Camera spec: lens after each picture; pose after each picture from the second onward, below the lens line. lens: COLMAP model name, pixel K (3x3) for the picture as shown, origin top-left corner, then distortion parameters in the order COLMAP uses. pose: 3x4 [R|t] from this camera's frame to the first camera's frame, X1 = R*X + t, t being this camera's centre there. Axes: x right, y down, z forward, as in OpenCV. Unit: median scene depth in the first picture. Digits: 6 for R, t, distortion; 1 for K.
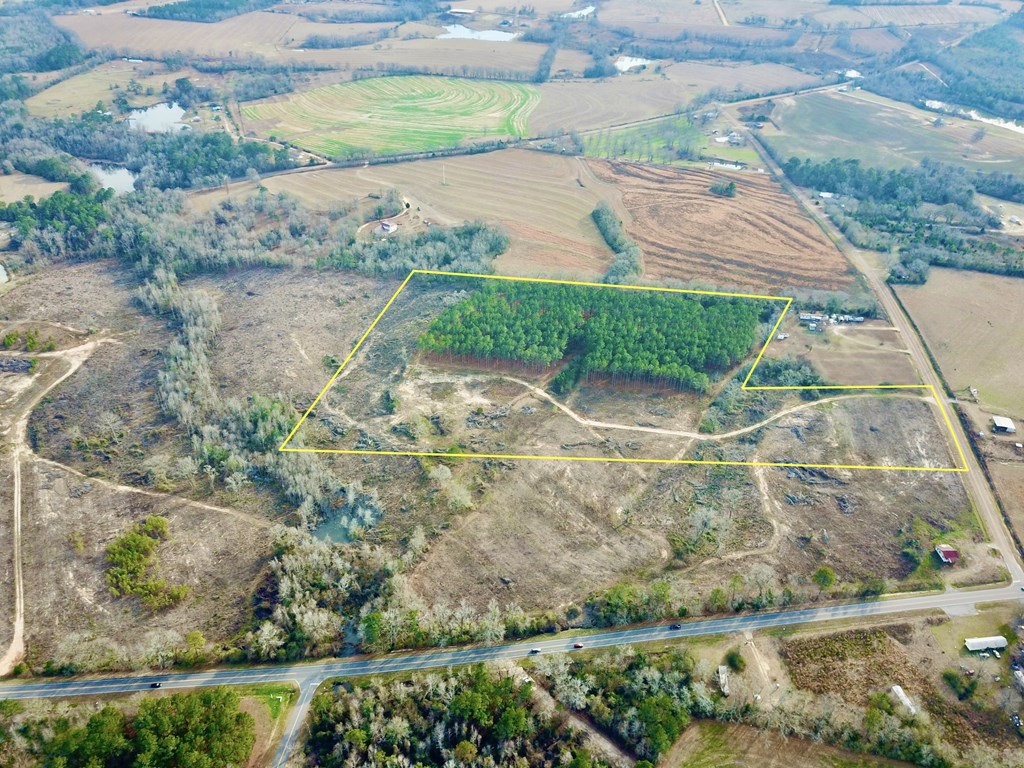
lens RADIAL K [[788.3, 0, 505.9], [0, 788.3, 386.4], [0, 0, 1]] dist [0.013551, -0.009260]
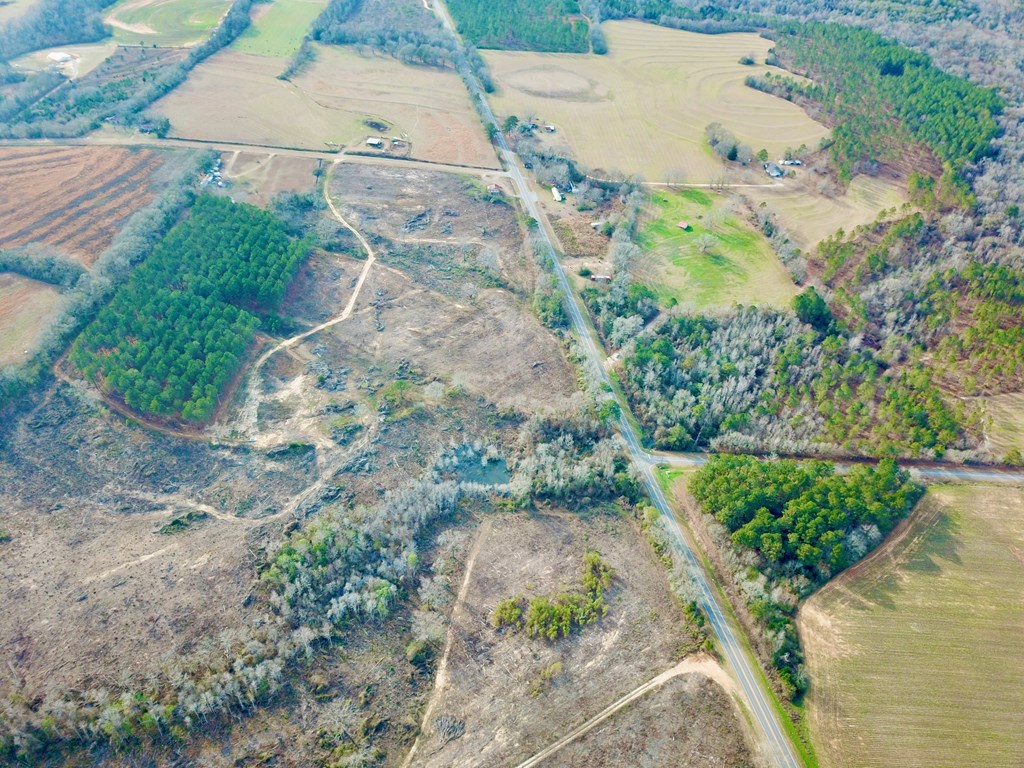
lens RADIAL K [[788.3, 0, 508.0], [0, 788.3, 388.7], [0, 0, 1]] dist [0.013551, -0.009260]
pose [[-0.079234, -0.674968, 0.733581, -0.780359], [0.524913, 0.597358, 0.606325, -0.435010], [-0.847460, 0.433108, 0.306969, 0.516988]]
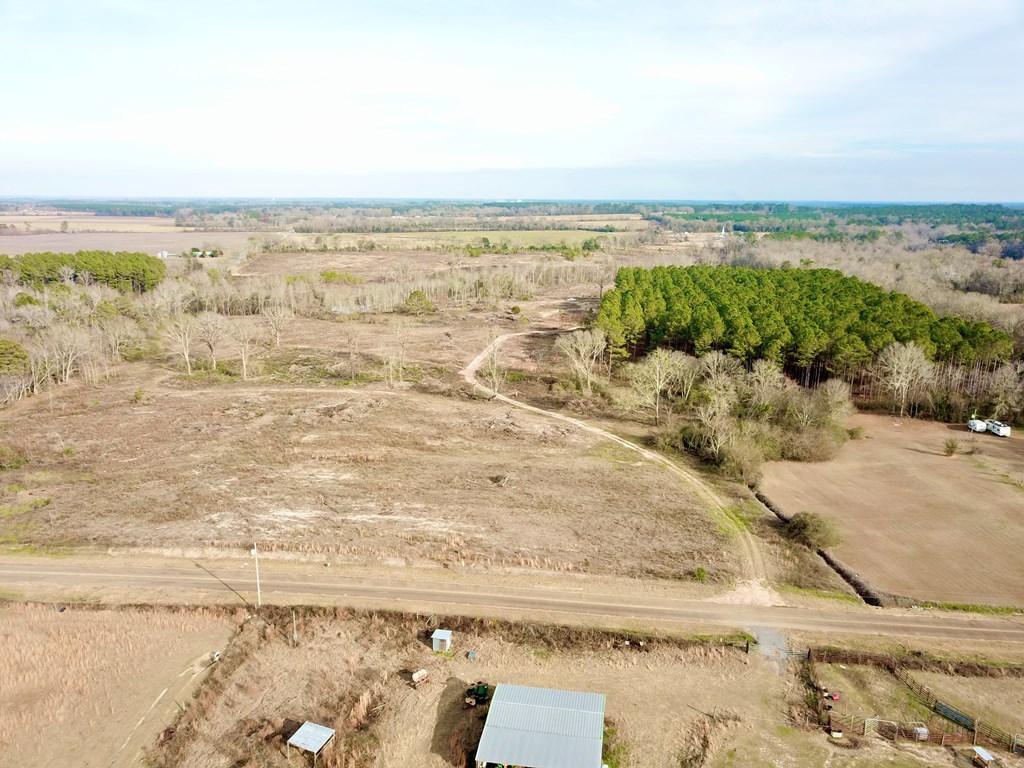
lens RADIAL K [[788.3, 0, 508.2], [0, 788.3, 382.9], [0, 0, 1]] dist [0.013551, -0.009260]
pose [[0.052743, 0.217577, -0.974617, 0.738811], [-0.558829, 0.815278, 0.151764, -0.023671], [0.827604, 0.536640, 0.164588, 0.914602]]
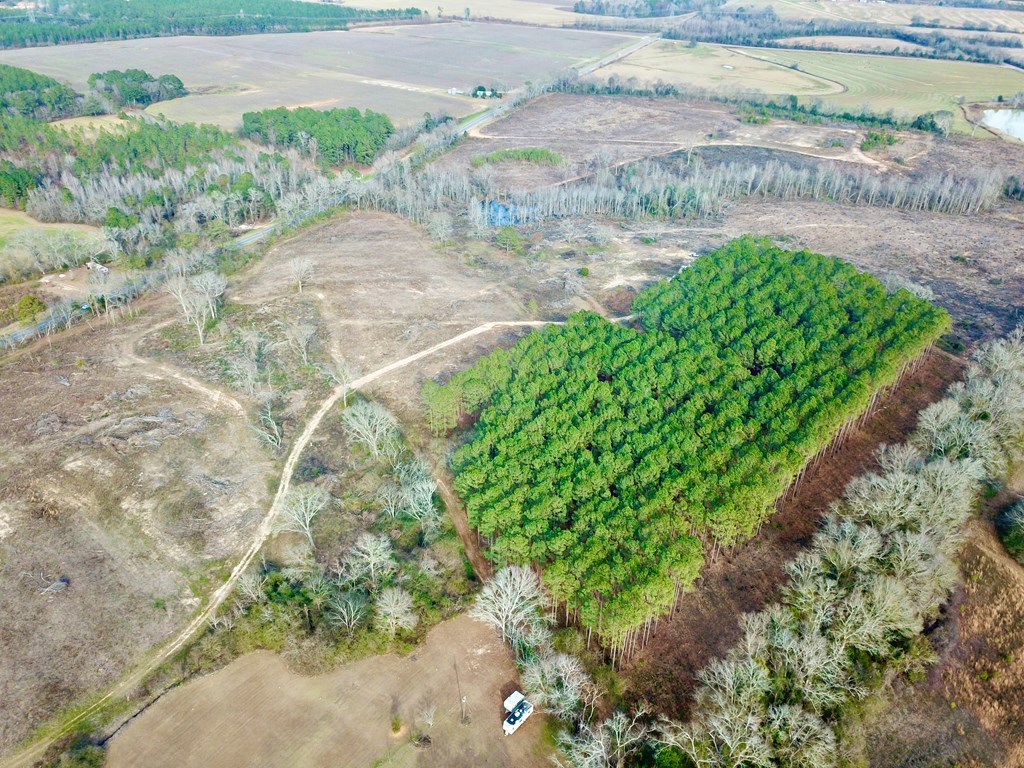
lens RADIAL K [[788.3, 0, 504.8], [0, 788.3, 390.6], [0, 0, 1]] dist [0.013551, -0.009260]
pose [[-0.516050, 0.424954, -0.743711, 0.588145], [-0.490927, 0.564763, 0.663351, -0.350490], [0.701914, 0.707430, -0.082825, 1.095701]]
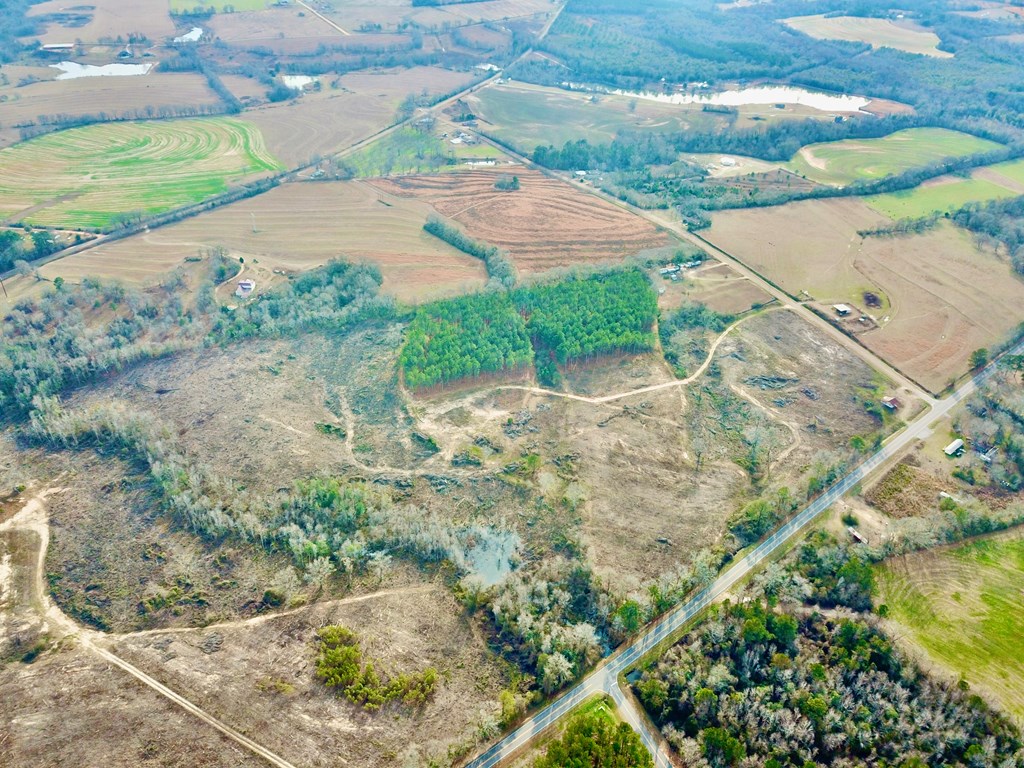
lens RADIAL K [[788.3, 0, 506.1], [0, 788.3, 386.3], [0, 0, 1]] dist [0.013551, -0.009260]
pose [[0.842185, -0.295412, 0.451061, -0.510742], [0.296255, 0.952491, 0.070669, -0.092329], [-0.450508, 0.074112, 0.889691, 0.049636]]
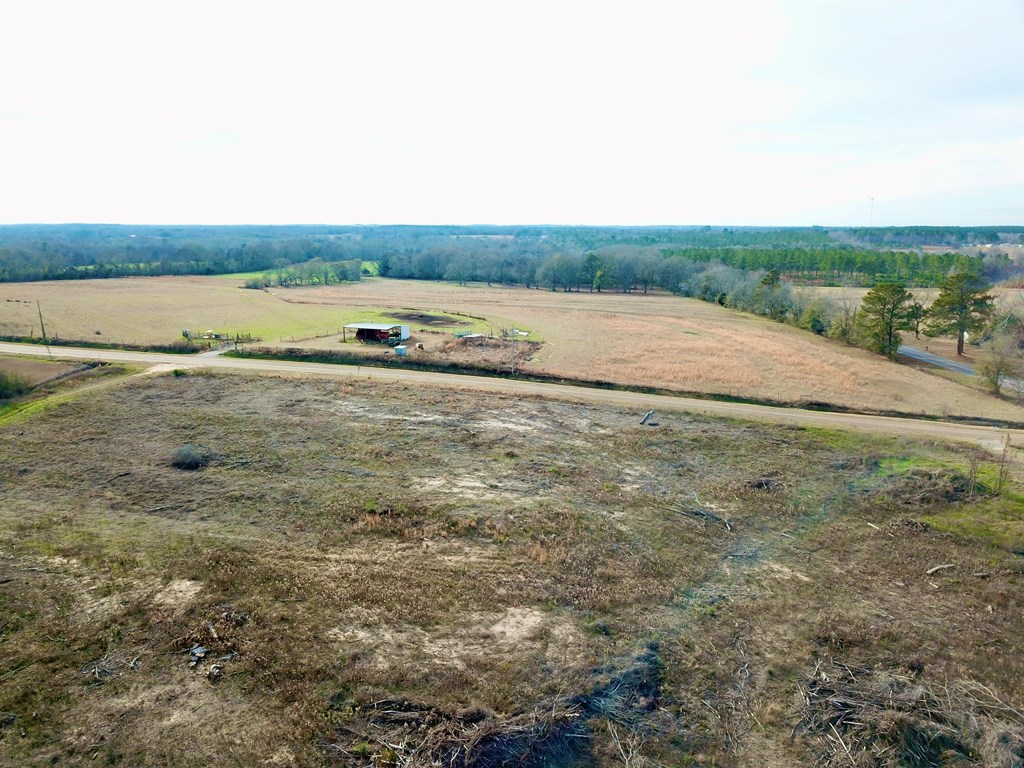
lens RADIAL K [[788.3, 0, 508.5], [0, 788.3, 385.6], [0, 0, 1]] dist [0.013551, -0.009260]
pose [[0.115146, -0.210245, 0.970844, 0.290467], [0.553328, 0.825251, 0.113088, 0.058387], [-0.824966, 0.524173, 0.211359, 0.872036]]
